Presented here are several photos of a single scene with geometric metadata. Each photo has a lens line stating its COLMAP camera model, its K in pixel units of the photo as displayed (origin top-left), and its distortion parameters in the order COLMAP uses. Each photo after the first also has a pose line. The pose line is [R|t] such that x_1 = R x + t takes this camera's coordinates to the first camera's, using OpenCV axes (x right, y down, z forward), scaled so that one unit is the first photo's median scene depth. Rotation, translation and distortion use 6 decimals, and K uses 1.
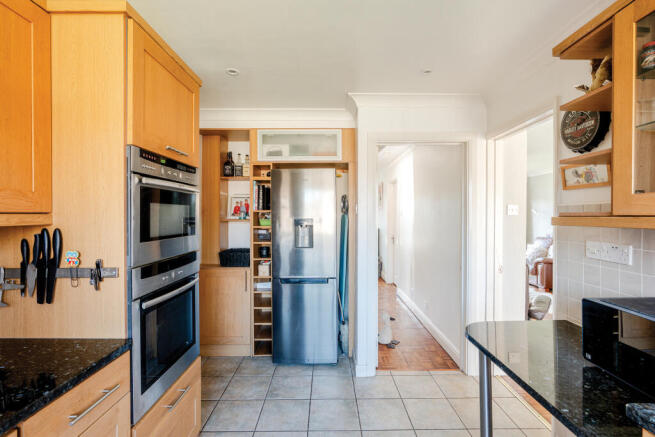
lens RADIAL K [[302.0, 0, 327.3], [0, 302.0, 213.7], [0, 0, 1]] dist [-0.001358, 0.000031]
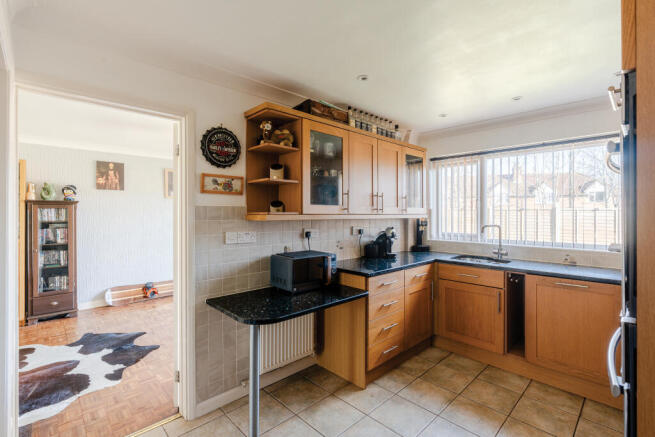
lens RADIAL K [[302.0, 0, 327.3], [0, 302.0, 213.7], [0, 0, 1]] dist [-0.001358, 0.000031]
pose [[-0.692599, -0.000629, 0.721322, -0.459614], [0.003281, 0.999987, 0.004022, 0.000420], [-0.721315, 0.005152, -0.692588, 1.590127]]
